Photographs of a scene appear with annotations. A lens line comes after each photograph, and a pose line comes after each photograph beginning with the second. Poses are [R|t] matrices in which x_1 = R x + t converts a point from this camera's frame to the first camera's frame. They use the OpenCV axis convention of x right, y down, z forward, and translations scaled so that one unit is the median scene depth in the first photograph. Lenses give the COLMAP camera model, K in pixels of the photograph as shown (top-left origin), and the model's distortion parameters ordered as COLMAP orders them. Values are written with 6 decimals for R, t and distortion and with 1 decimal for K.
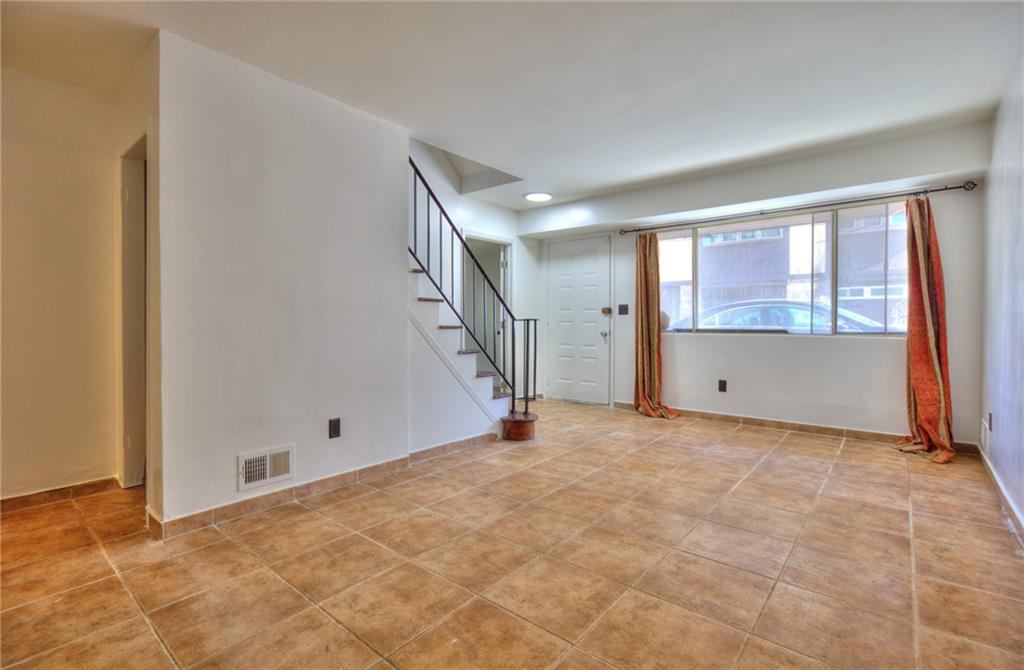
lens RADIAL K [[471.5, 0, 508.9], [0, 471.5, 326.4], [0, 0, 1]] dist [-0.000423, -0.000544]
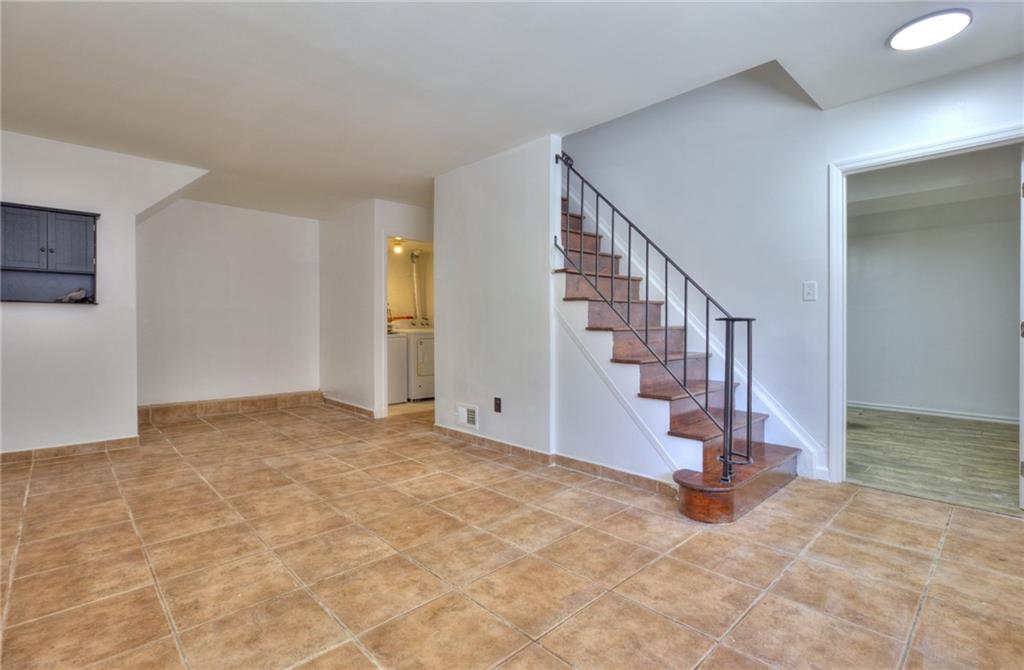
lens RADIAL K [[471.5, 0, 508.9], [0, 471.5, 326.4], [0, 0, 1]] dist [-0.000423, -0.000544]
pose [[-0.116070, 0.000569, -0.993241, 1.000559], [-0.006904, 0.999975, 0.001380, -0.006586], [0.993217, 0.007018, -0.116063, 1.259371]]
